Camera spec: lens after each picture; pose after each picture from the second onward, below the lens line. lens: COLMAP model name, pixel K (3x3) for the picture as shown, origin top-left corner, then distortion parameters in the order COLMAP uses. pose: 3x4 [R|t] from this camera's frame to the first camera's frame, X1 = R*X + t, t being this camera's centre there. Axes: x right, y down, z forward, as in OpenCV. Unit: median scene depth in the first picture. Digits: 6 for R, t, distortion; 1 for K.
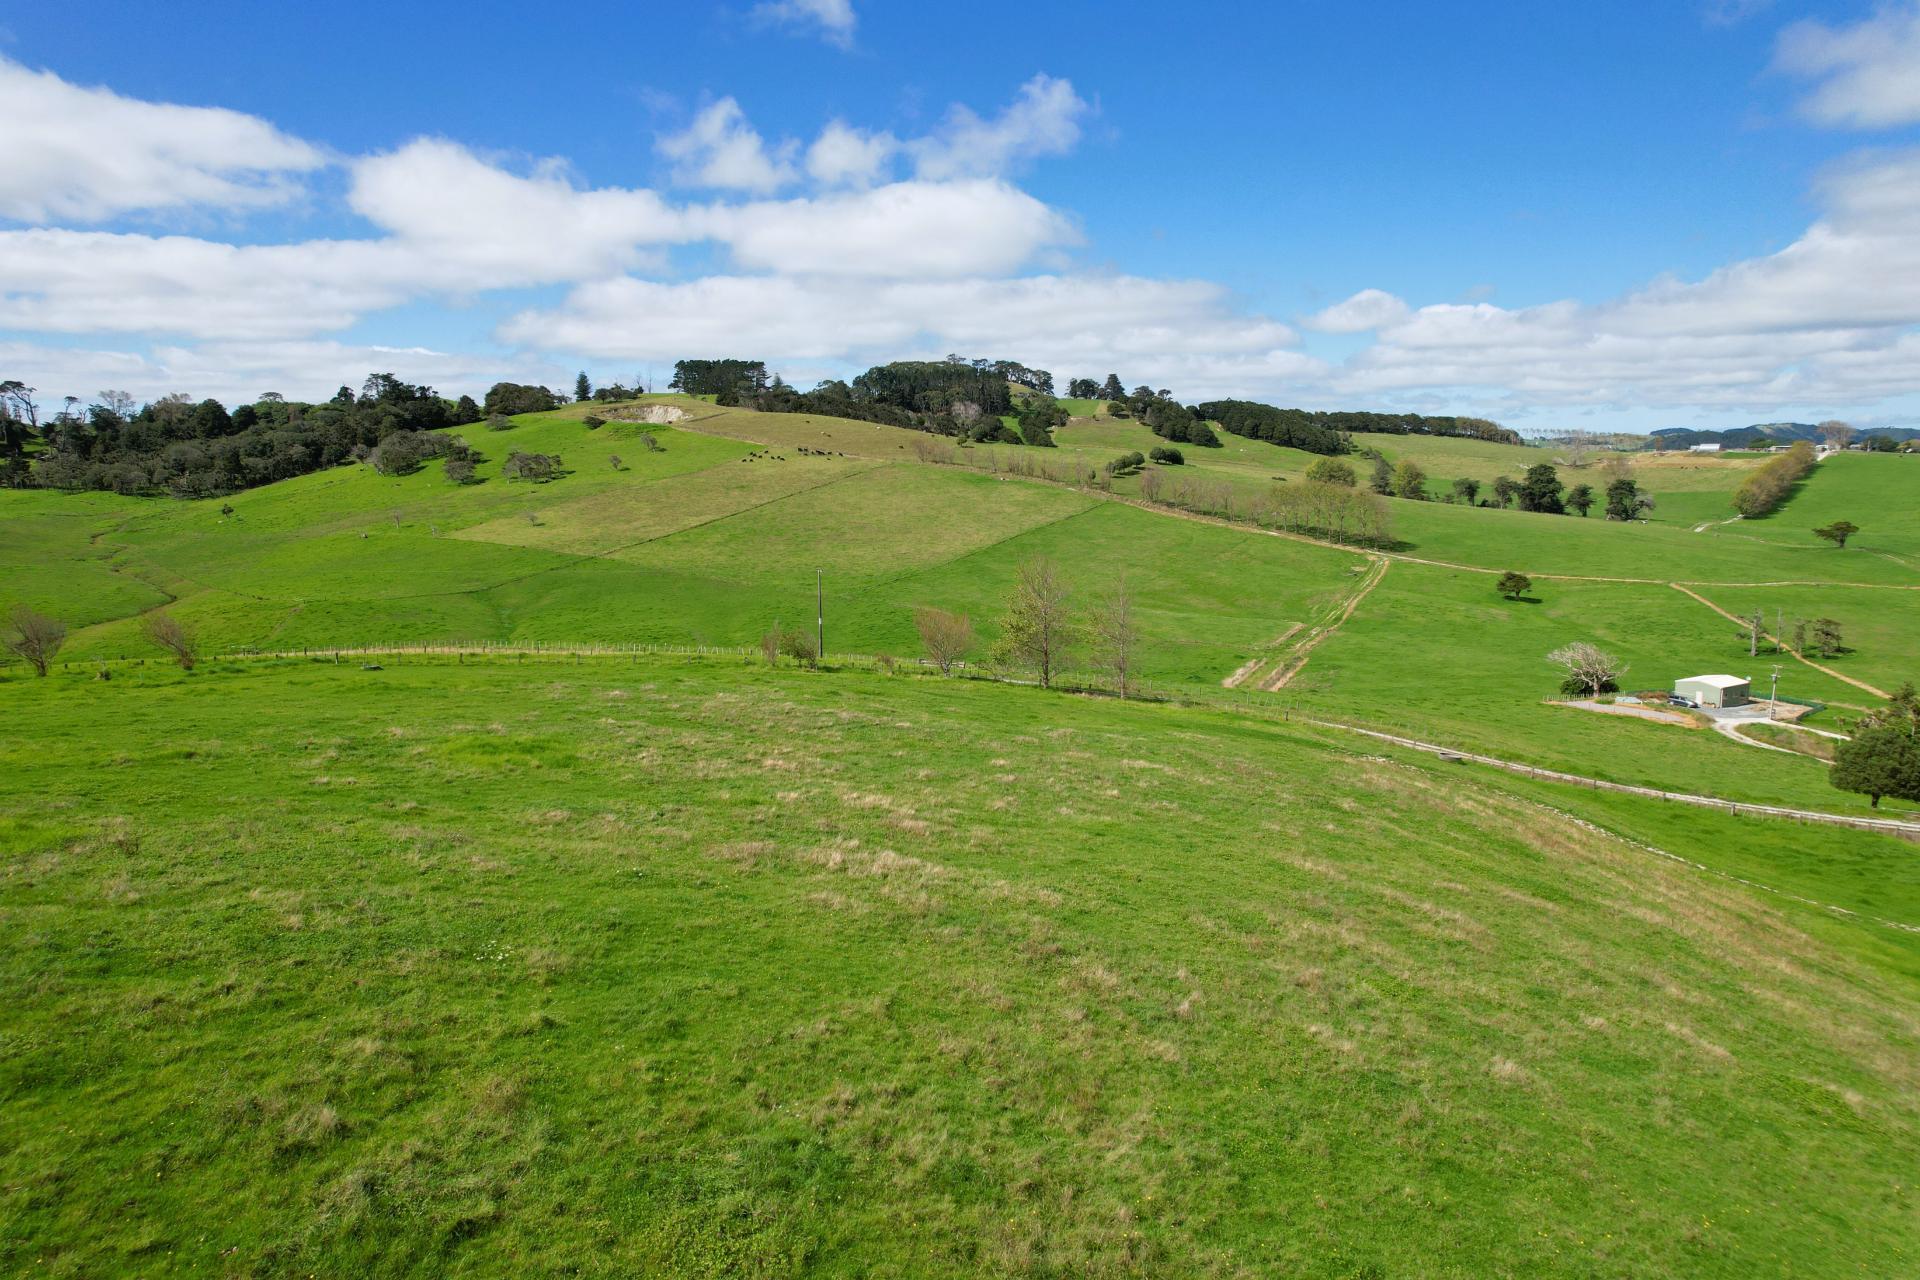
lens RADIAL K [[1223.5, 0, 957.4], [0, 1223.5, 632.3], [0, 0, 1]] dist [-0.066952, 0.049517]
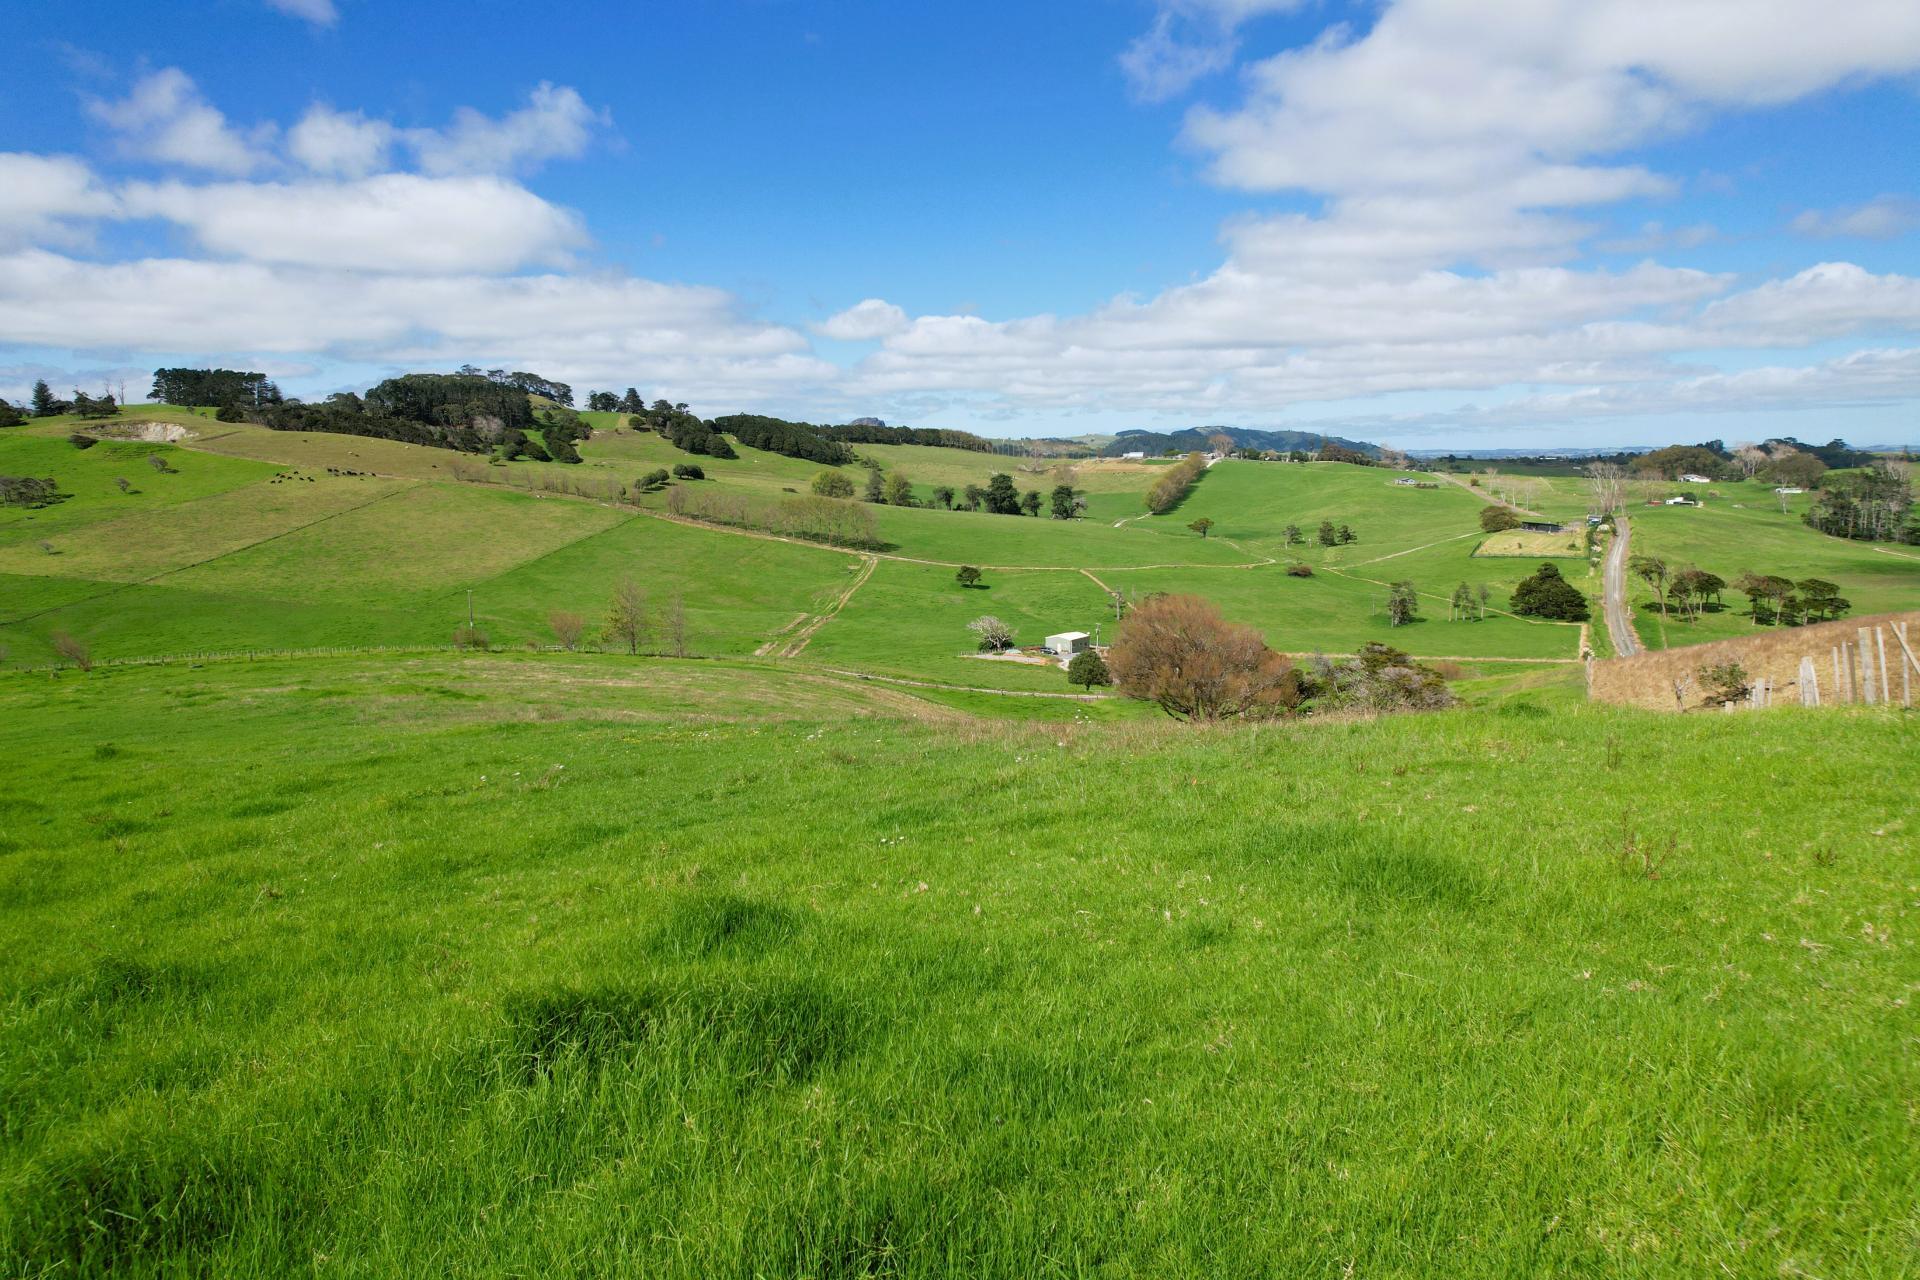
lens RADIAL K [[1223.5, 0, 957.4], [0, 1223.5, 632.3], [0, 0, 1]] dist [-0.066952, 0.049517]
pose [[0.926278, -0.055399, 0.372747, -0.022837], [0.055226, 0.998412, 0.011153, 0.003368], [-0.372773, 0.010255, 0.927866, -0.117990]]
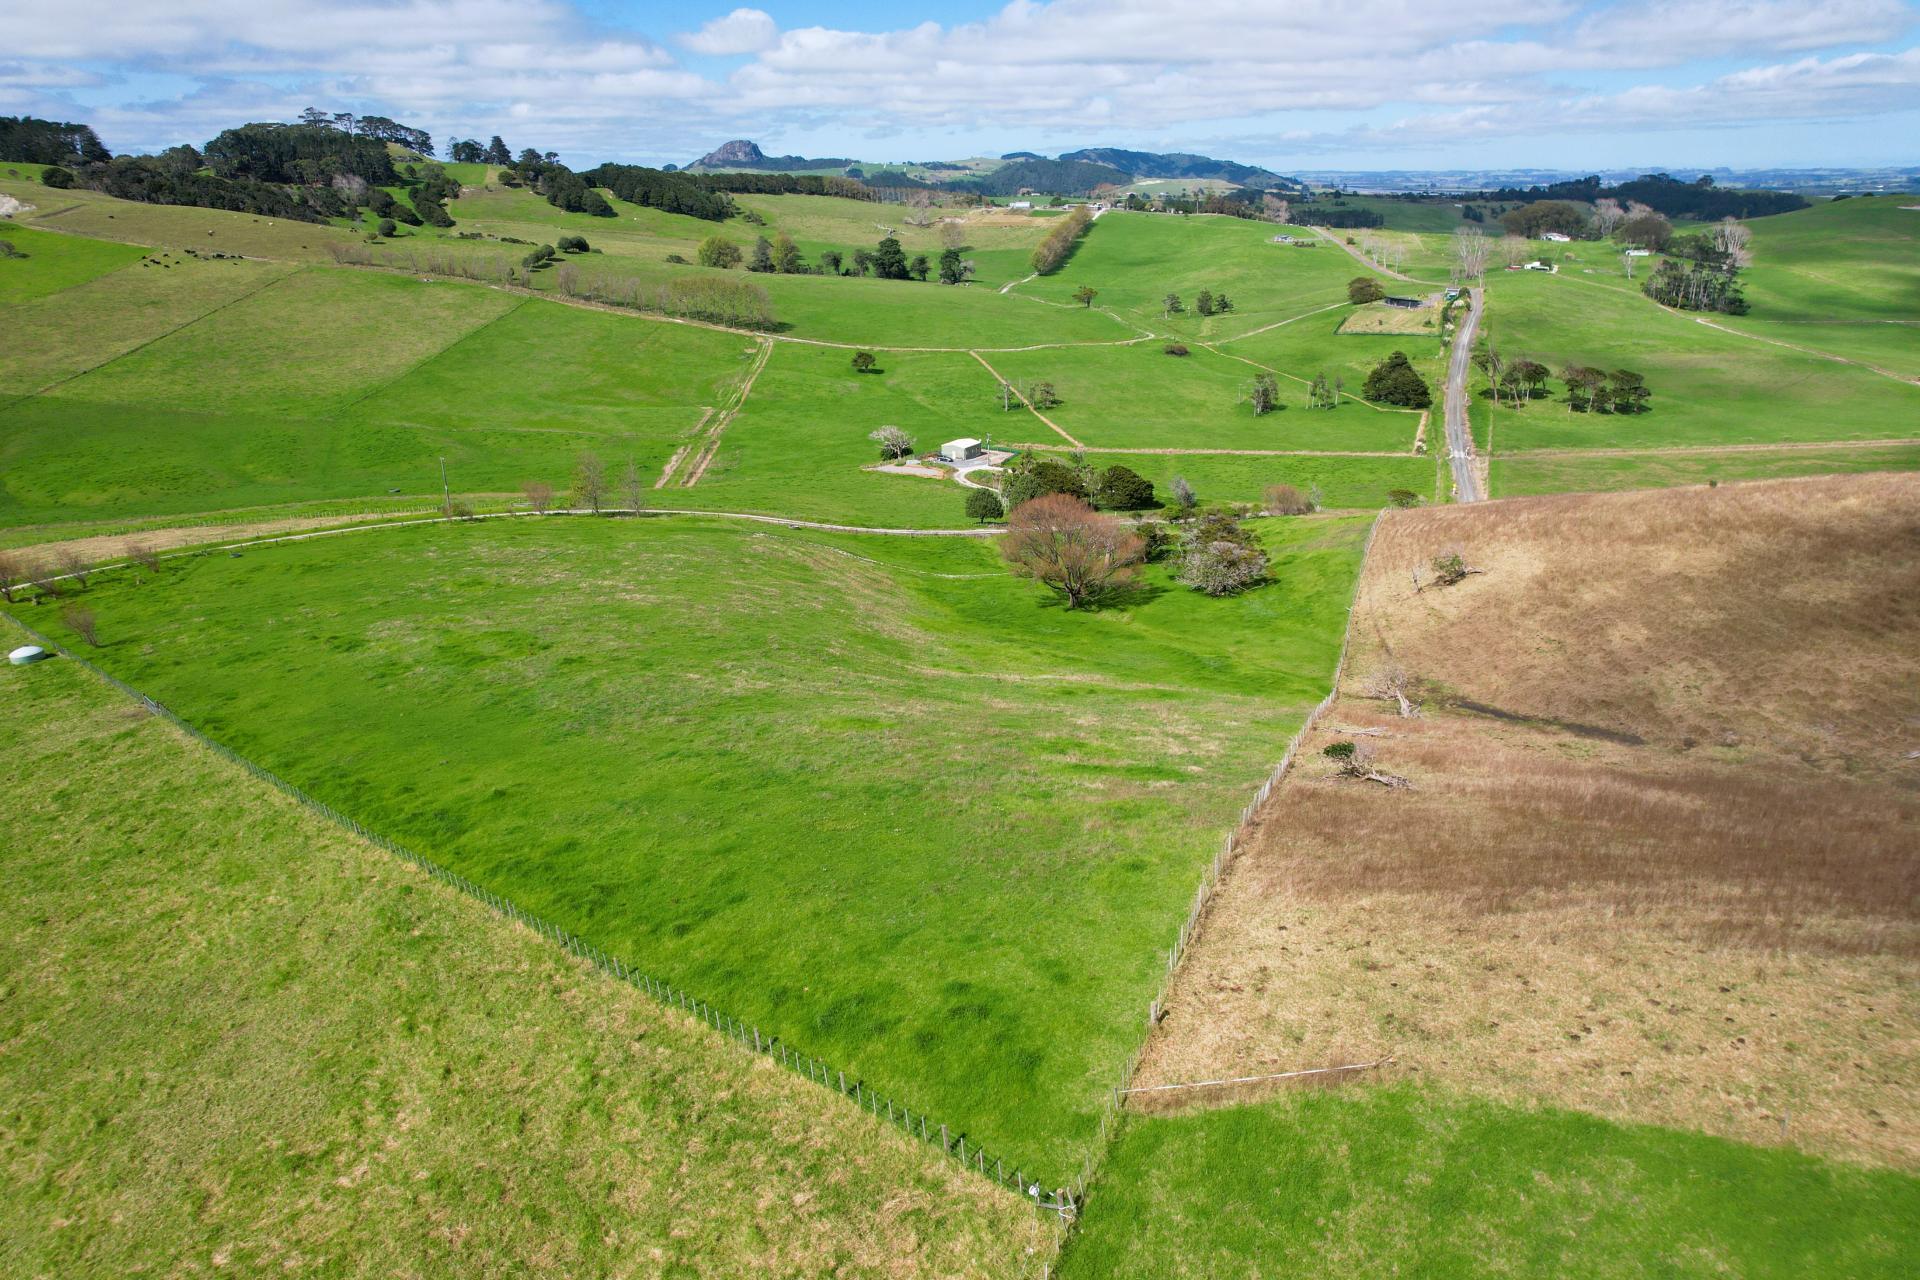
lens RADIAL K [[1223.5, 0, 957.4], [0, 1223.5, 632.3], [0, 0, 1]] dist [-0.066952, 0.049517]
pose [[0.886913, -0.164492, 0.431656, -0.047085], [0.067853, 0.970706, 0.230492, -0.029971], [-0.456925, -0.175137, 0.872093, -0.163326]]
